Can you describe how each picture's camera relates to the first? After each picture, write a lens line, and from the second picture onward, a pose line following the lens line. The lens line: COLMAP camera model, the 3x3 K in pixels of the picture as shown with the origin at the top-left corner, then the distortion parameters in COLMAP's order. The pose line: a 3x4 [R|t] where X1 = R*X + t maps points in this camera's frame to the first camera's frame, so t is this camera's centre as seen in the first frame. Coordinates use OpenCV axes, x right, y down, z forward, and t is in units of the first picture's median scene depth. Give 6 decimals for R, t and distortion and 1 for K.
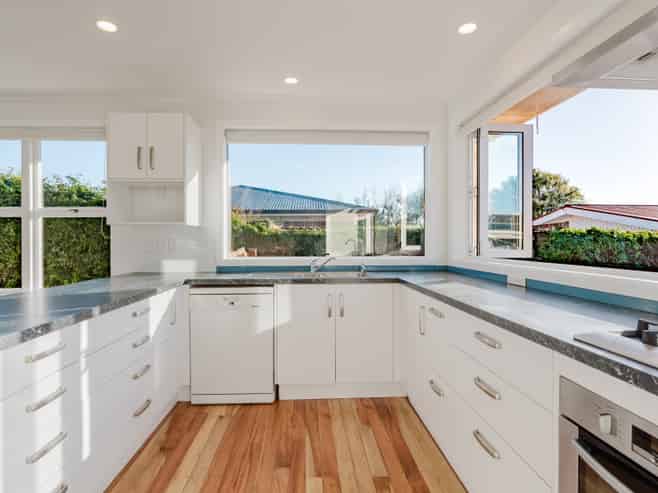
lens RADIAL K [[355.4, 0, 326.2], [0, 355.4, 244.8], [0, 0, 1]] dist [-0.016323, -0.000917]
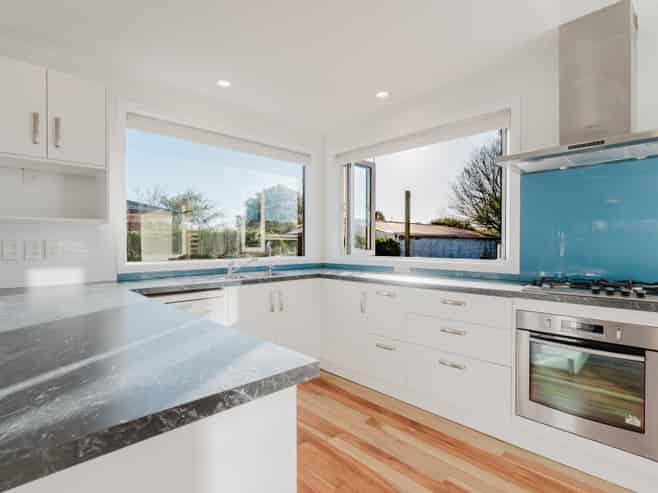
lens RADIAL K [[338.9, 0, 329.8], [0, 338.9, 247.0], [0, 0, 1]] dist [-0.011288, 0.003106]
pose [[0.751366, -0.007525, 0.659842, -0.466116], [0.006117, 0.999971, 0.004438, -0.002849], [-0.659857, 0.000701, 0.751391, 0.076719]]
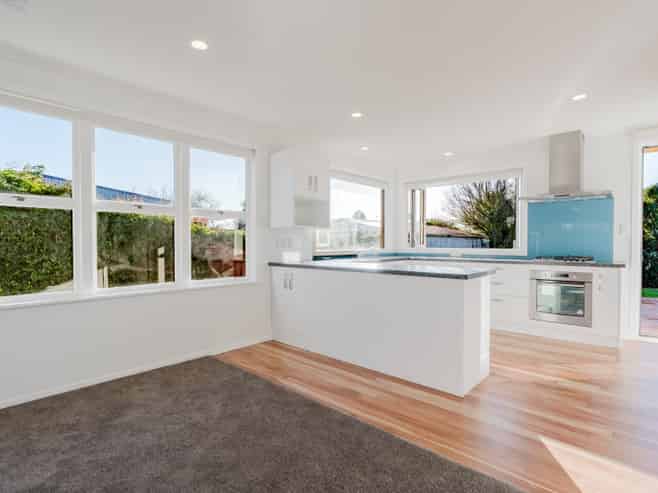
lens RADIAL K [[338.9, 0, 328.5], [0, 338.9, 245.8], [0, 0, 1]] dist [-0.011288, 0.003106]
pose [[0.710725, -0.006430, 0.703441, -1.309456], [0.002713, 0.999976, 0.006399, 0.010019], [-0.703465, -0.002639, 0.710725, -0.072474]]
